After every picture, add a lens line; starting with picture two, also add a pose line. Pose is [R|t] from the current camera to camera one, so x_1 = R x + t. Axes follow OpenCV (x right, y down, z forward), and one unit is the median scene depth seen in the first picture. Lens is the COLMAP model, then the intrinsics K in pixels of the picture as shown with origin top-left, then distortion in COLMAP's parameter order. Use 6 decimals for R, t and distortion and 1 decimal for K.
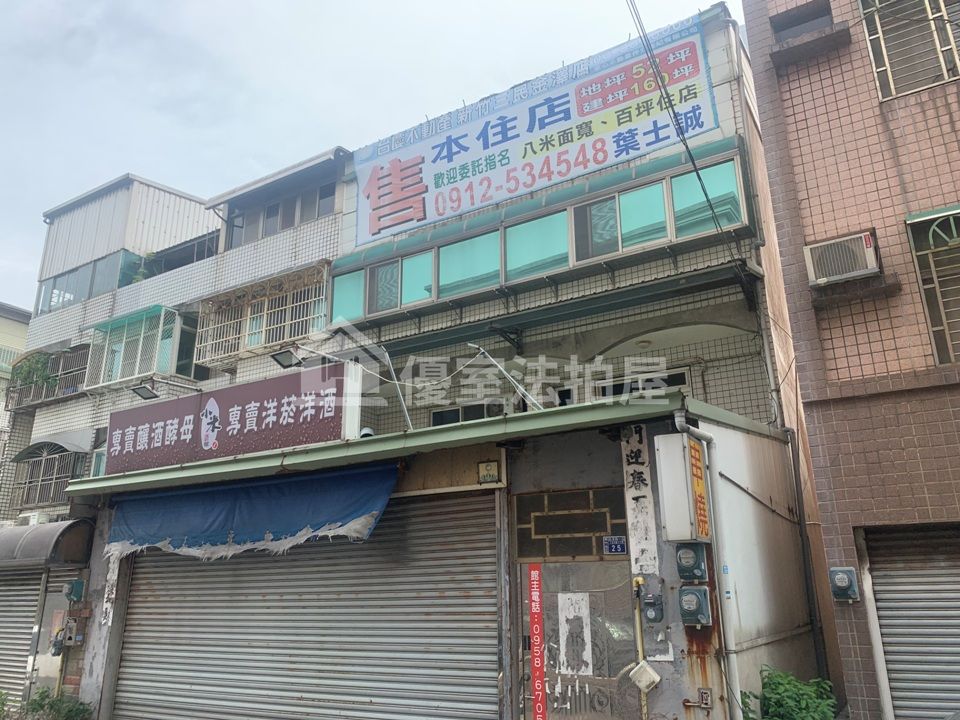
lens RADIAL K [[737.1, 0, 475.9], [0, 737.1, 355.6], [0, 0, 1]] dist [0.011904, -0.004004]
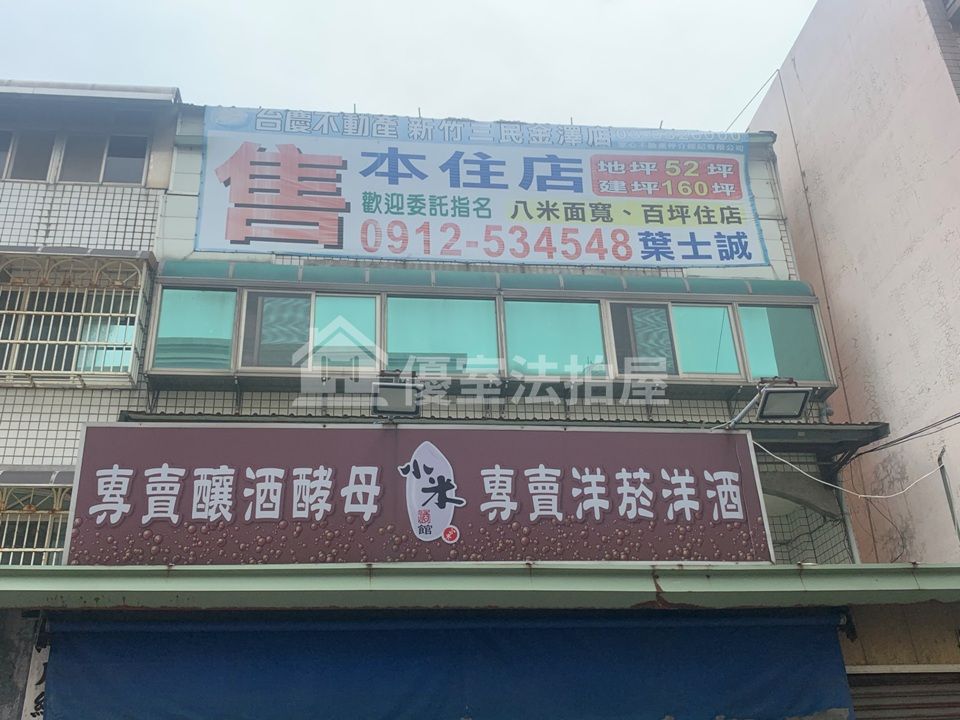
lens RADIAL K [[971.6, 0, 466.4], [0, 971.6, 356.1], [0, 0, 1]] dist [0.164312, -0.461913]
pose [[0.784186, 0.273261, 0.557118, -0.706327], [-0.161370, 0.956731, -0.242126, 0.154639], [-0.599176, 0.099969, 0.794351, 0.422097]]
